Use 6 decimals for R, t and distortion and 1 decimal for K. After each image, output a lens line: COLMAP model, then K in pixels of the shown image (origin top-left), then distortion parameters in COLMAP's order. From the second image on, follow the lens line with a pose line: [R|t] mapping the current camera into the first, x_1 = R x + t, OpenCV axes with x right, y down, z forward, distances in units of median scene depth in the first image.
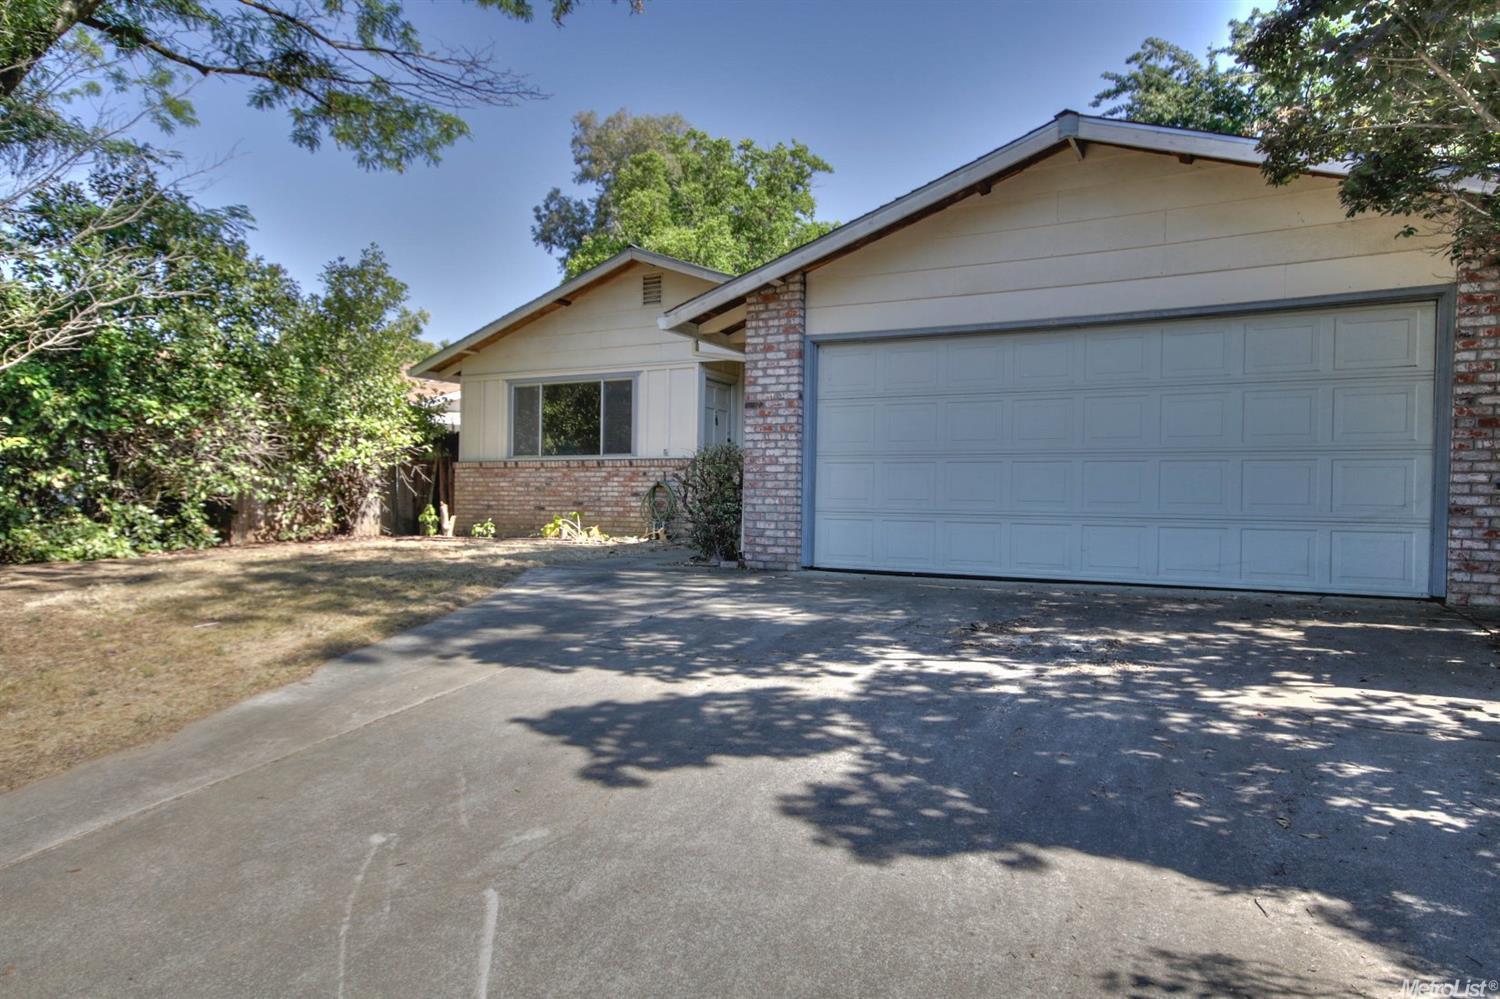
lens RADIAL K [[957.5, 0, 750.0], [0, 957.5, 499.5], [0, 0, 1]] dist [0.005424, 0.001336]
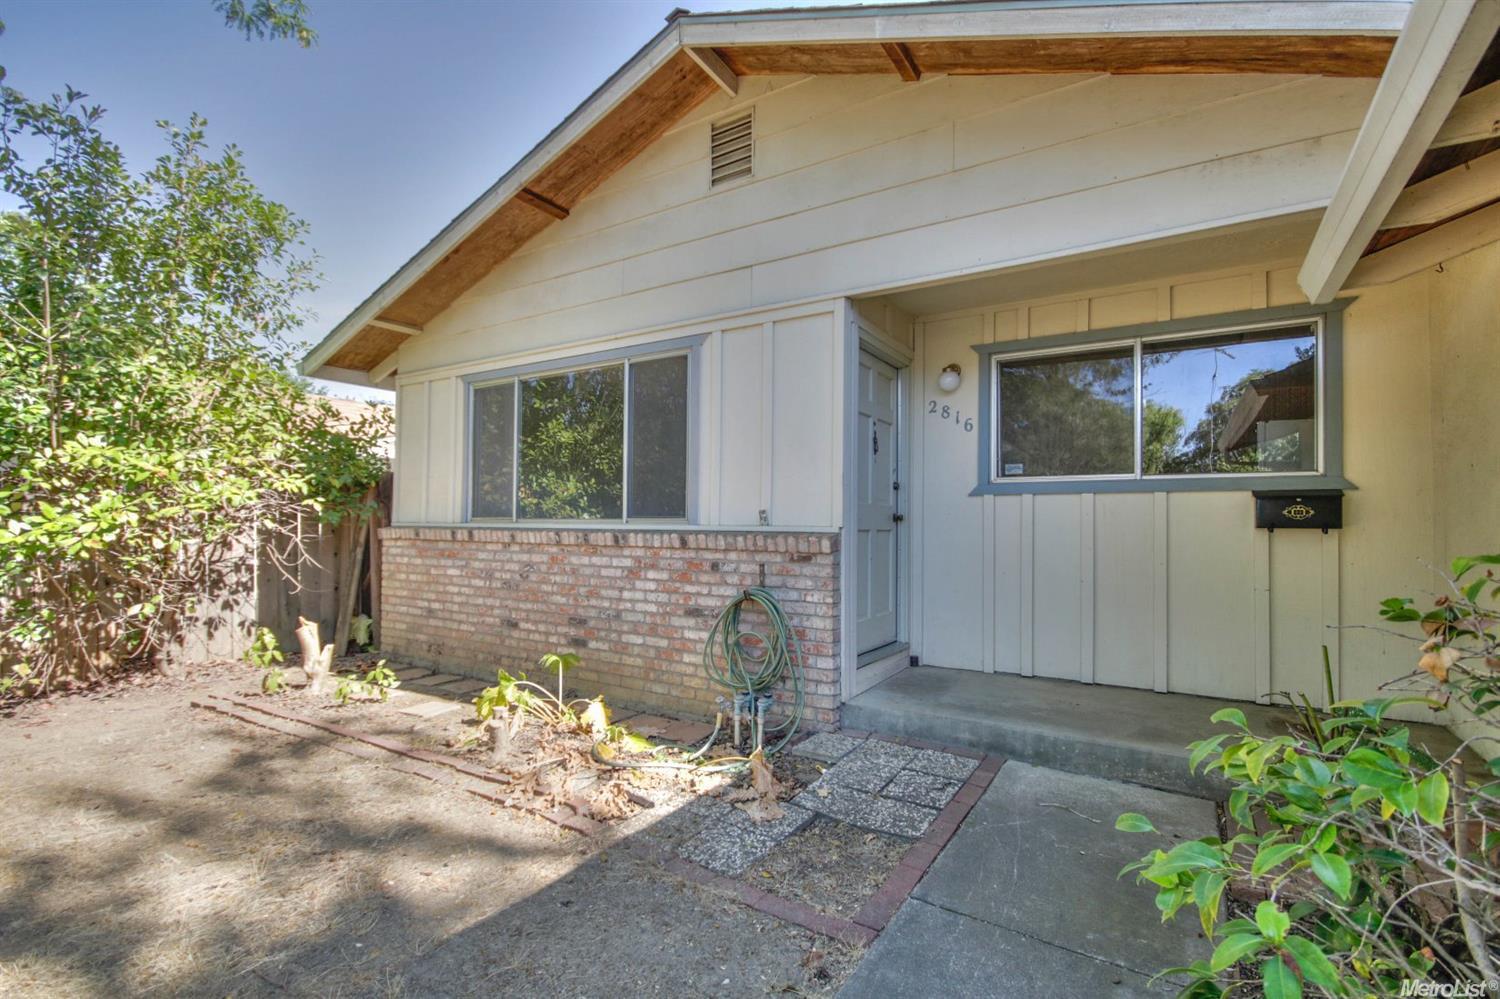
lens RADIAL K [[687.0, 0, 749.3], [0, 687.0, 518.0], [0, 0, 1]] dist [-0.000406, -0.000170]
pose [[0.997051, -0.002489, -0.076695, -0.069707], [0.001802, 0.999958, -0.009030, -0.044908], [0.076715, 0.008865, 0.997014, 0.681376]]
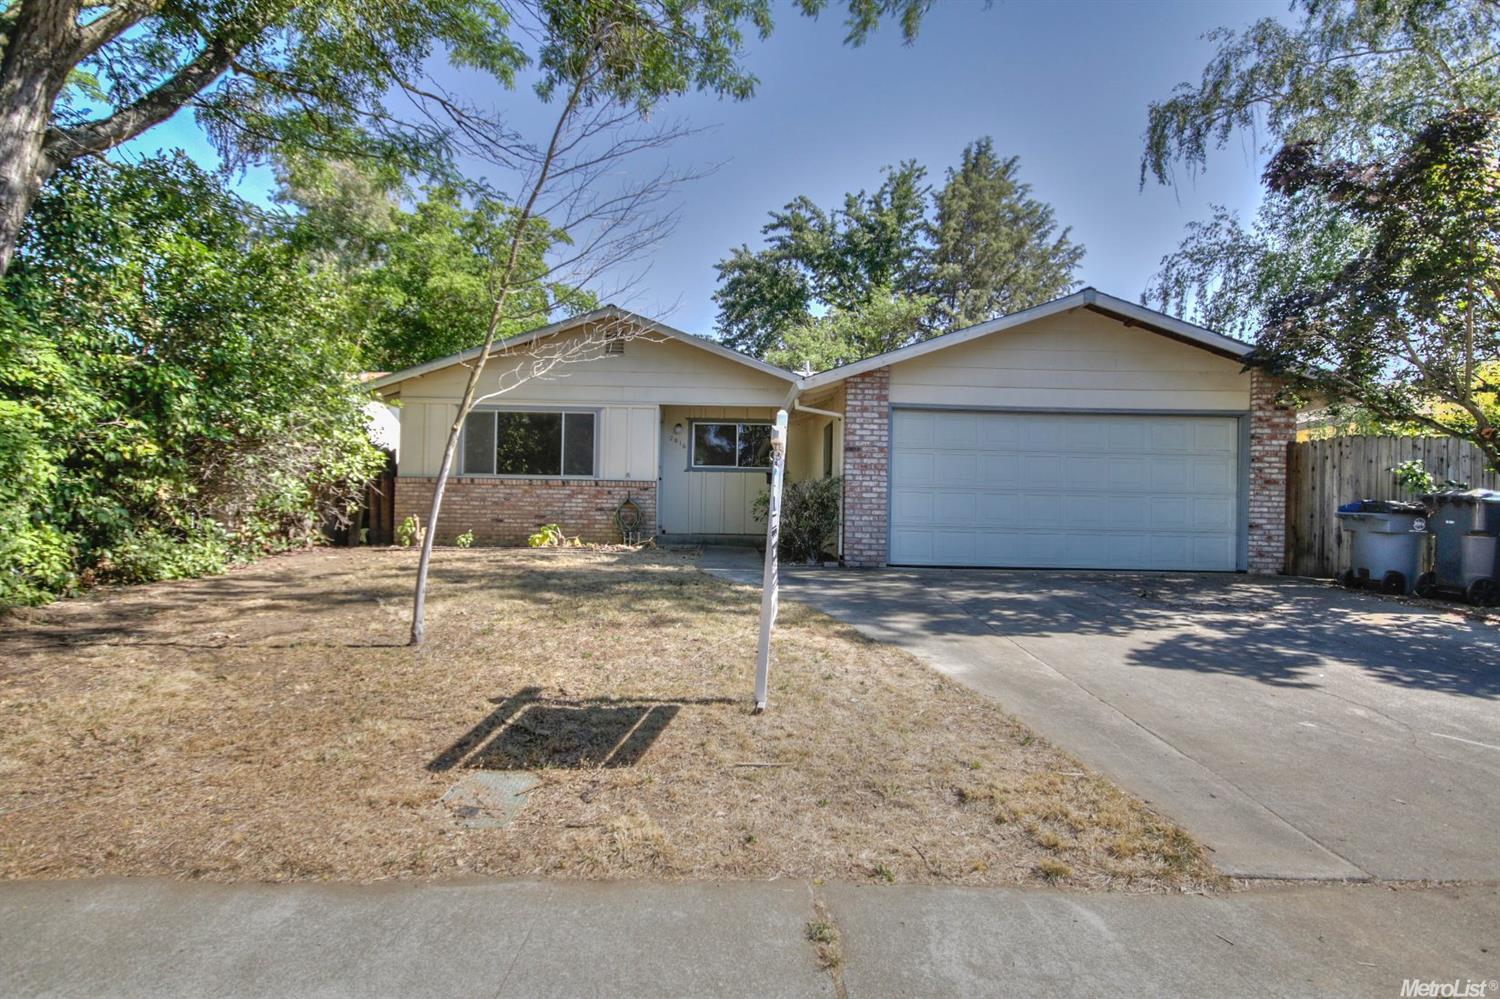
lens RADIAL K [[769.7, 0, 750.0], [0, 769.7, 499.5], [0, 0, 1]] dist [-0.003394, -0.000215]
pose [[0.872115, 0.016210, 0.489032, -0.424428], [-0.009236, 0.999818, -0.016670, -0.003359], [-0.489213, 0.010022, 0.872106, 0.061403]]
